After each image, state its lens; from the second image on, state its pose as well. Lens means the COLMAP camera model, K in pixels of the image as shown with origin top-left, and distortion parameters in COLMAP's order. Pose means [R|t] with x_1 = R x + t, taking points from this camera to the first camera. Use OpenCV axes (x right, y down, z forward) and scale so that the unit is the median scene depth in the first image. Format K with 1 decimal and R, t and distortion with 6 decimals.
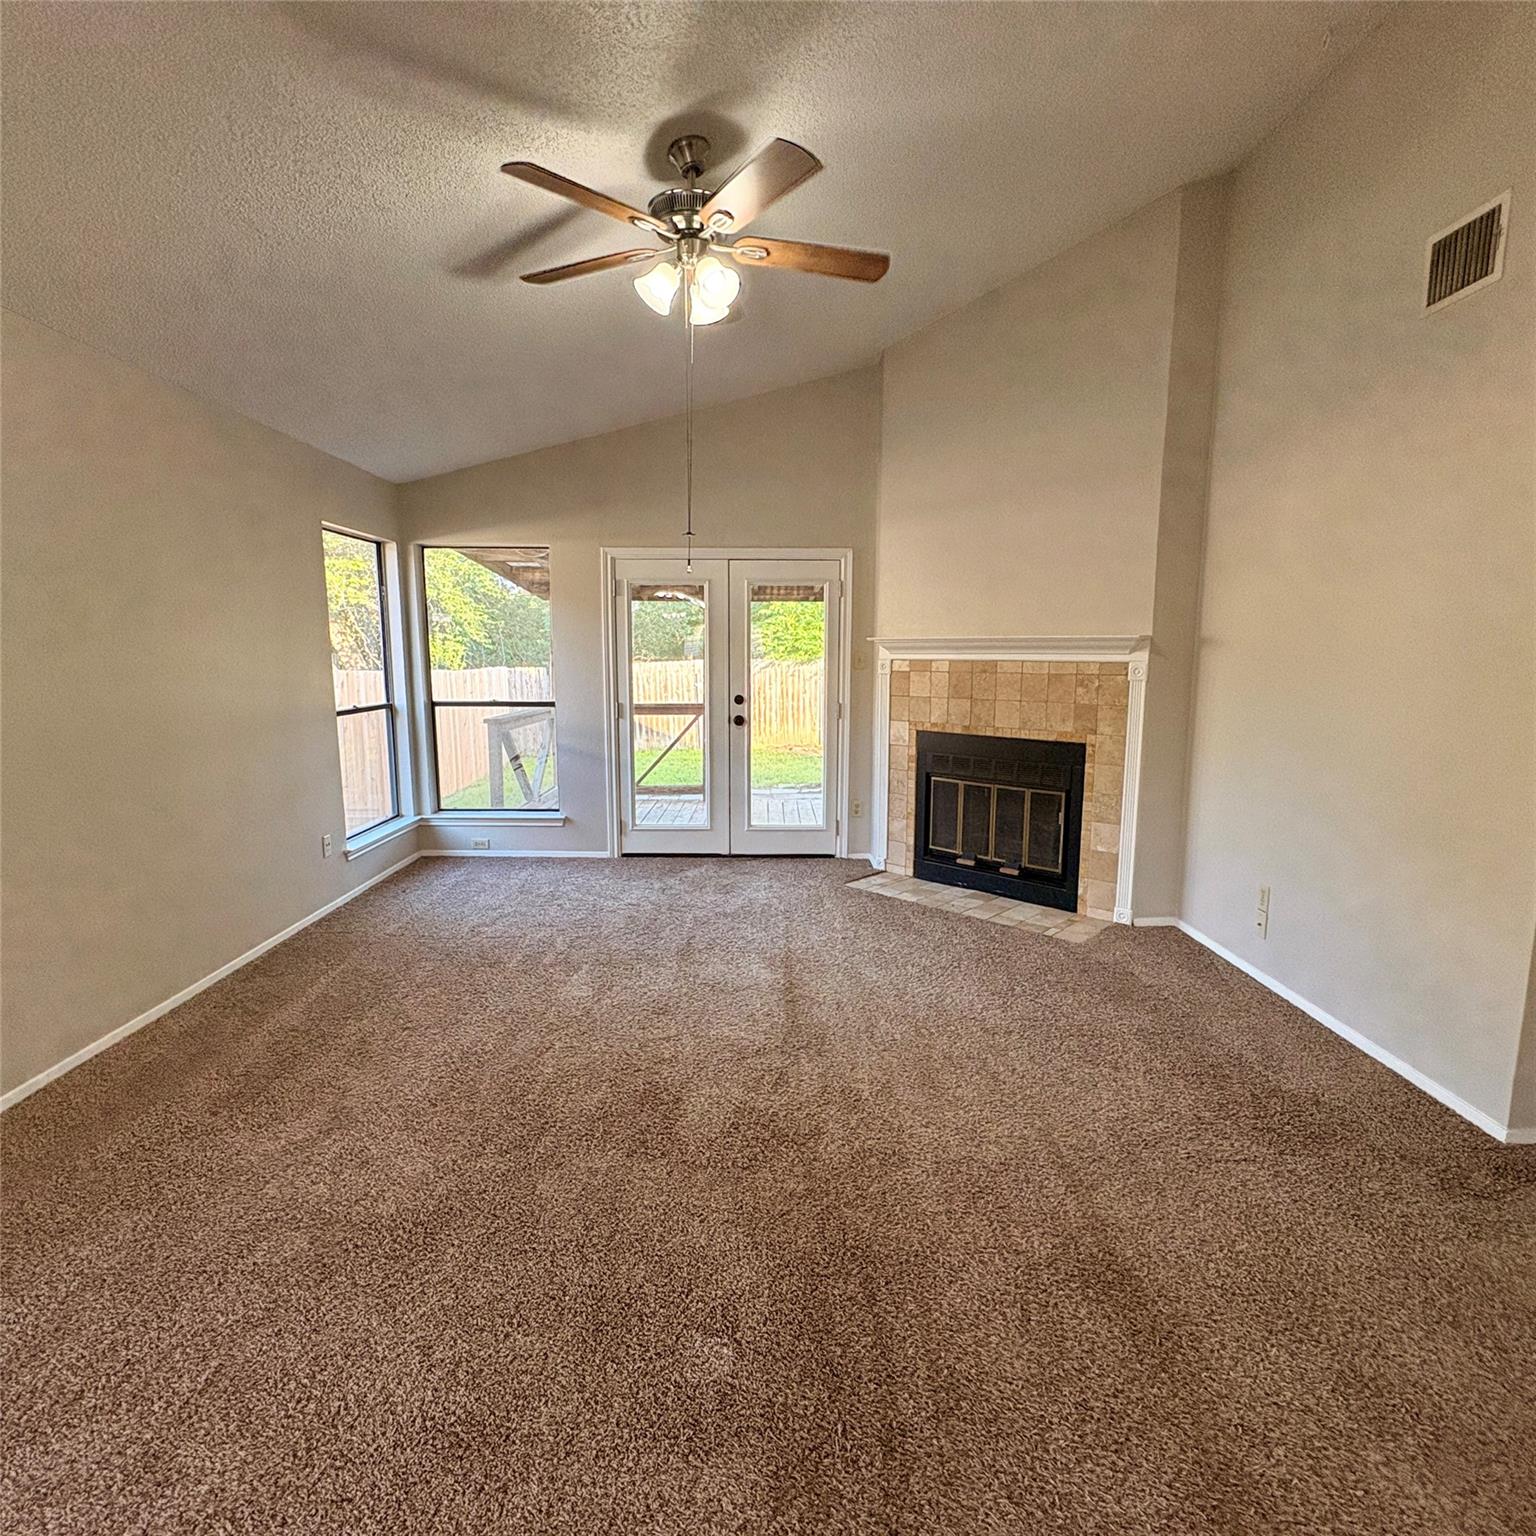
lens RADIAL K [[814.4, 0, 765.7], [0, 814.4, 767.8], [0, 0, 1]] dist [-0.002080, 0.001676]
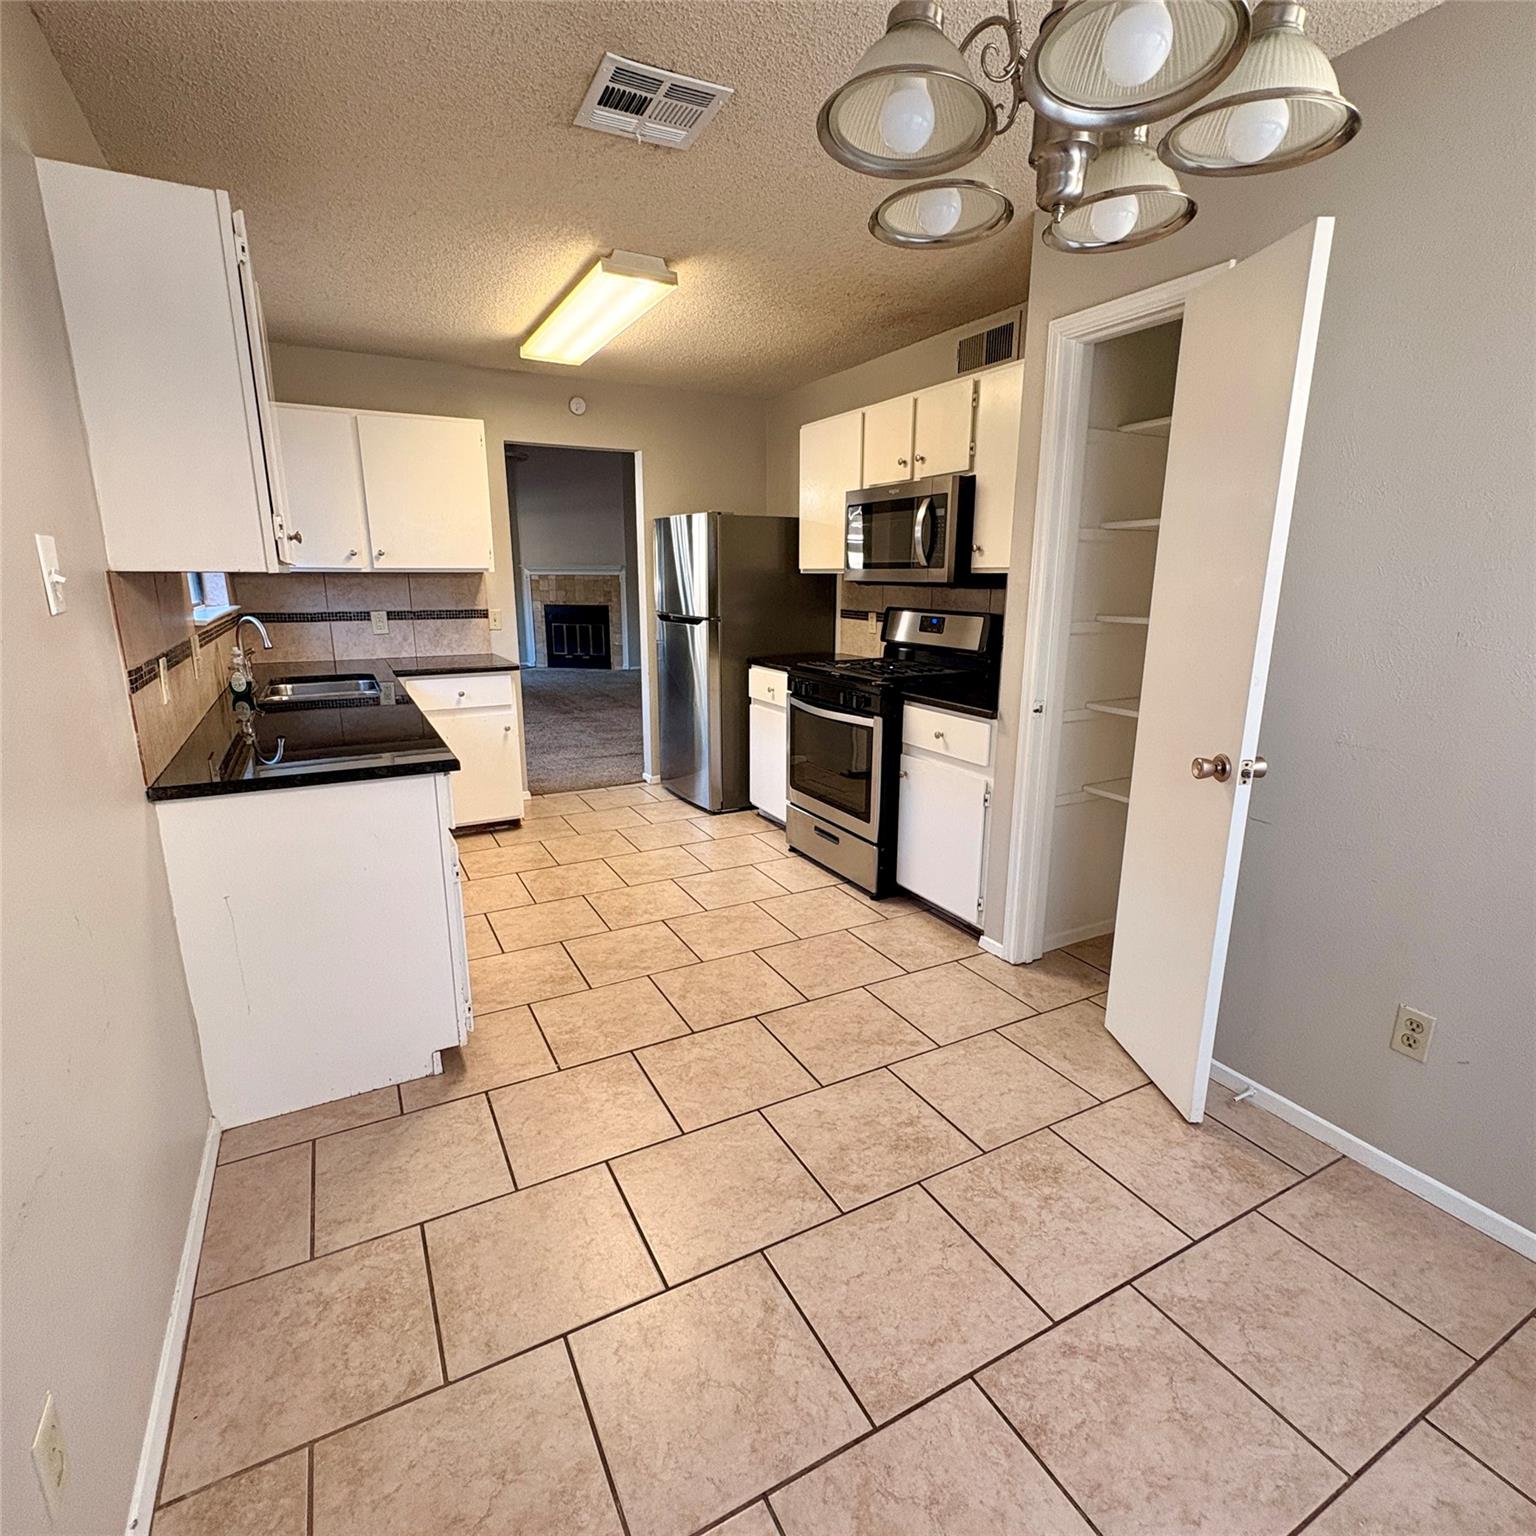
lens RADIAL K [[814.4, 0, 765.7], [0, 814.4, 767.8], [0, 0, 1]] dist [-0.002080, 0.001676]
pose [[0.885877, -0.105455, 0.451775, -0.360822], [0.063501, 0.992219, 0.107090, 0.210629], [-0.459553, -0.066181, 0.885681, -1.420721]]
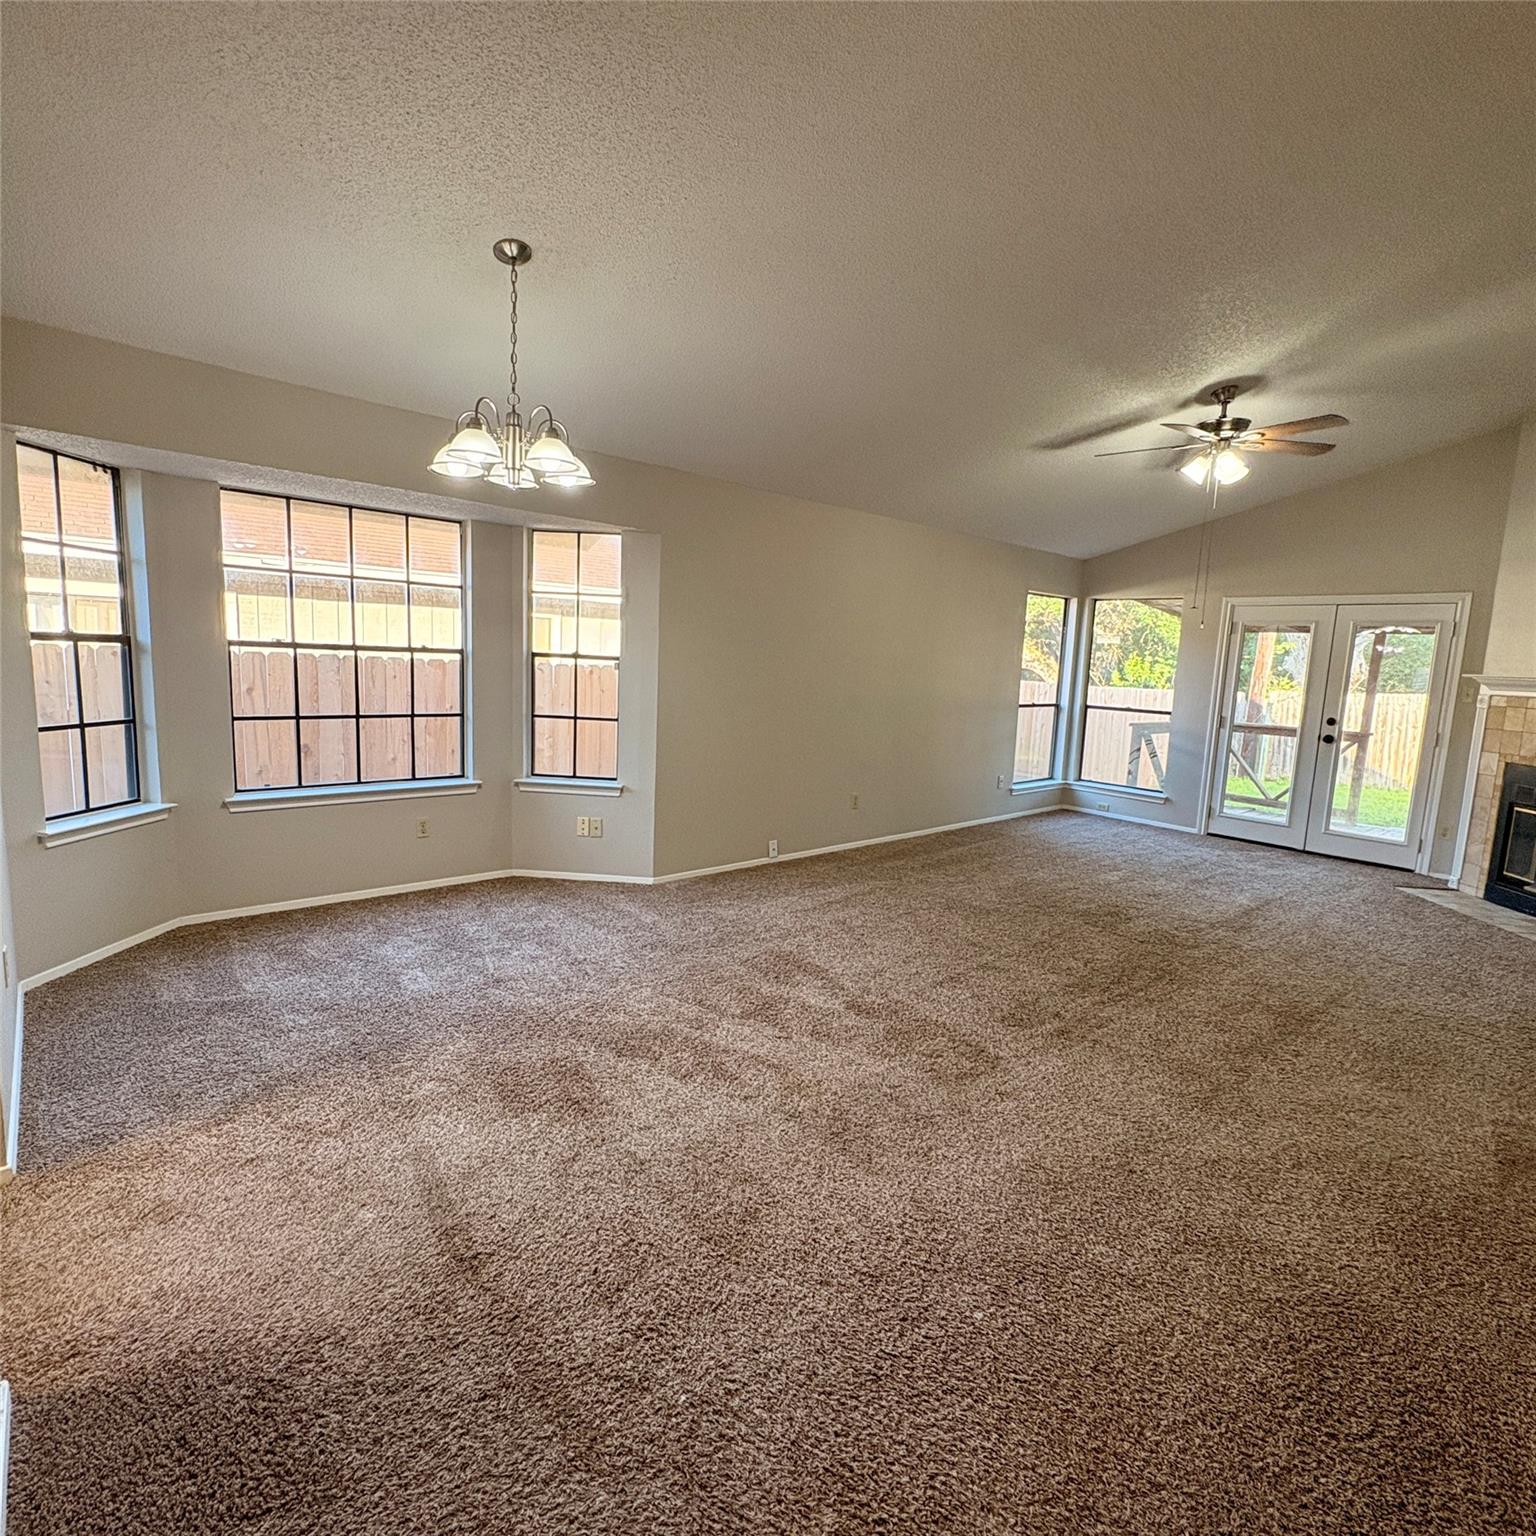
lens RADIAL K [[814.4, 0, 765.7], [0, 814.4, 767.8], [0, 0, 1]] dist [-0.002080, 0.001676]
pose [[0.659476, 0.128744, -0.740619, 0.328141], [-0.147118, 0.988277, 0.040794, 0.058913], [0.737189, 0.082056, 0.670686, -0.419923]]
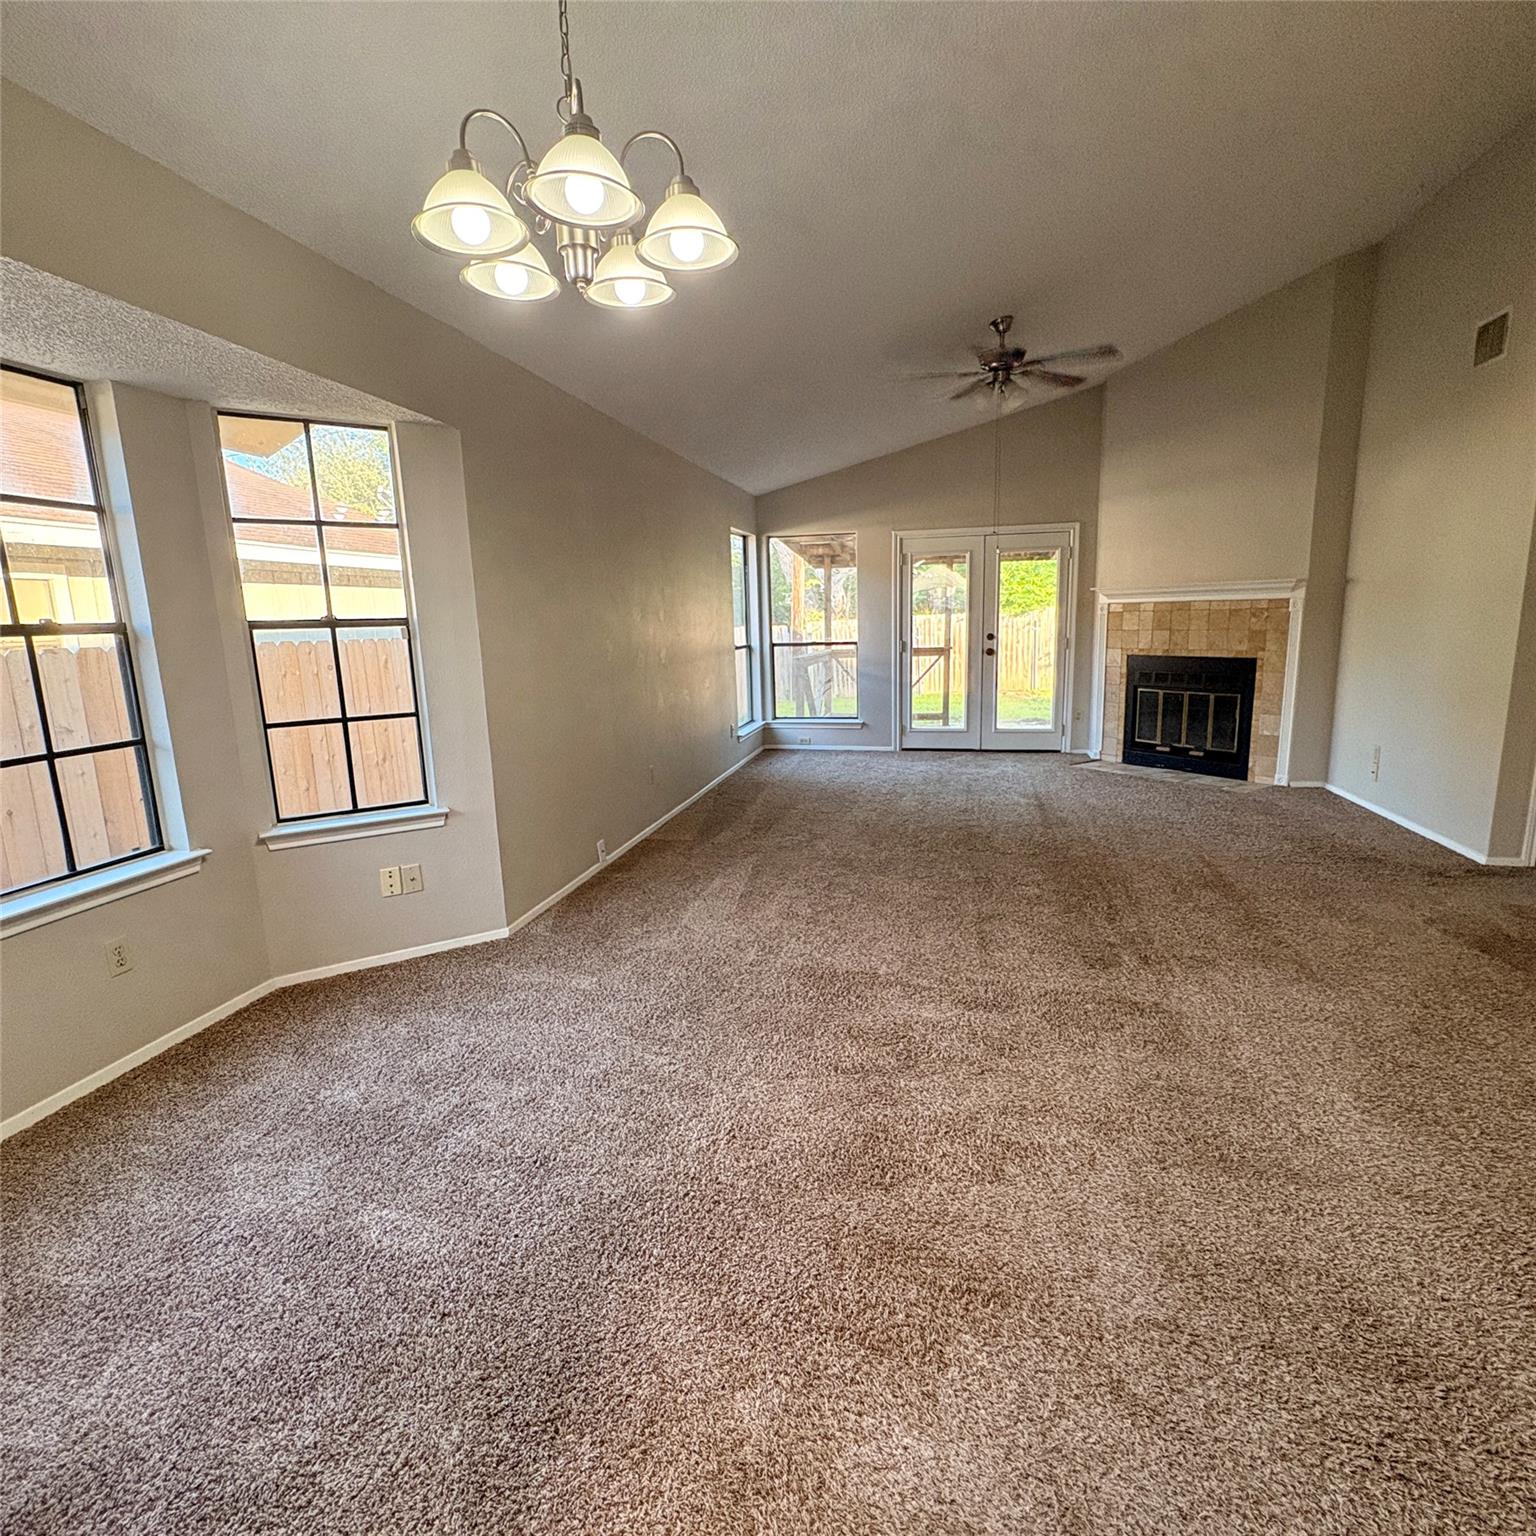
lens RADIAL K [[814.4, 0, 765.7], [0, 814.4, 767.8], [0, 0, 1]] dist [-0.002080, 0.001676]
pose [[0.972957, 0.013432, -0.230595, -0.086504], [-0.002638, 0.998889, 0.047053, 0.079195], [0.230970, -0.045172, 0.971912, -0.471399]]
